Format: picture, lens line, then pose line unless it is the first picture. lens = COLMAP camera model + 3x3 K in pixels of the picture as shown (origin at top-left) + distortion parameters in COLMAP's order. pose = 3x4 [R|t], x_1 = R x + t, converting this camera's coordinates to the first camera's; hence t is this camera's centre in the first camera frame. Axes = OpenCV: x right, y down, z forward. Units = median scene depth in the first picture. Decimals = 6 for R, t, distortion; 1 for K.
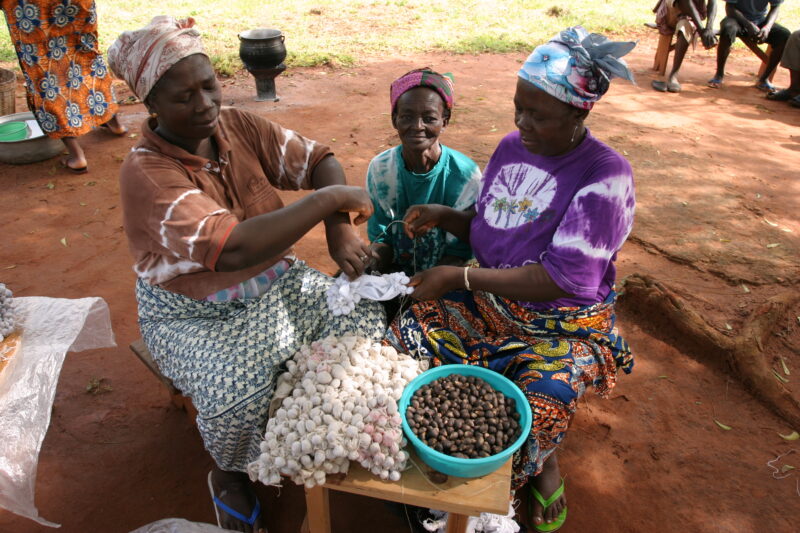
lens RADIAL K [[636.7, 0, 427.1], [0, 636.7, 208.9], [0, 0, 1]] dist [-0.081009, 0.049564]
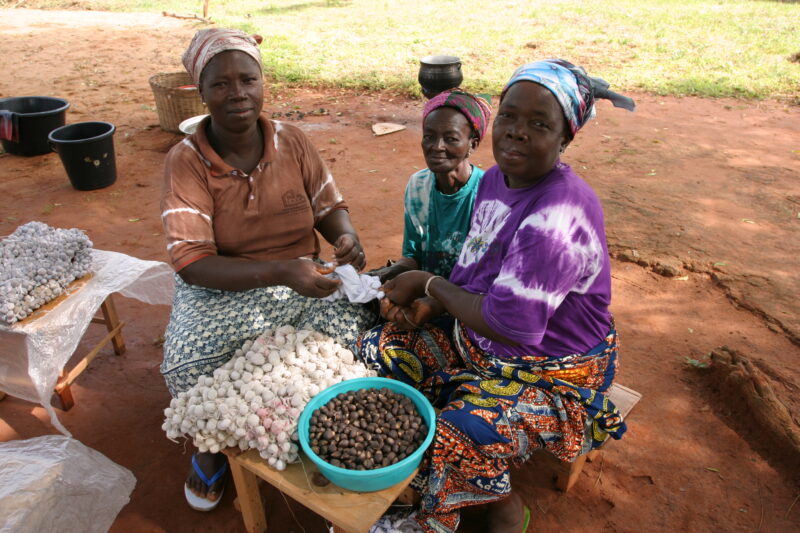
lens RADIAL K [[640.0, 0, 436.4], [0, 640.0, 194.1], [0, 0, 1]] dist [-0.072063, 0.040842]
pose [[0.924334, 0.119414, -0.362417, 0.335751], [-0.147718, 0.987698, -0.051311, -0.000899], [0.351831, 0.100964, 0.930603, 0.051428]]
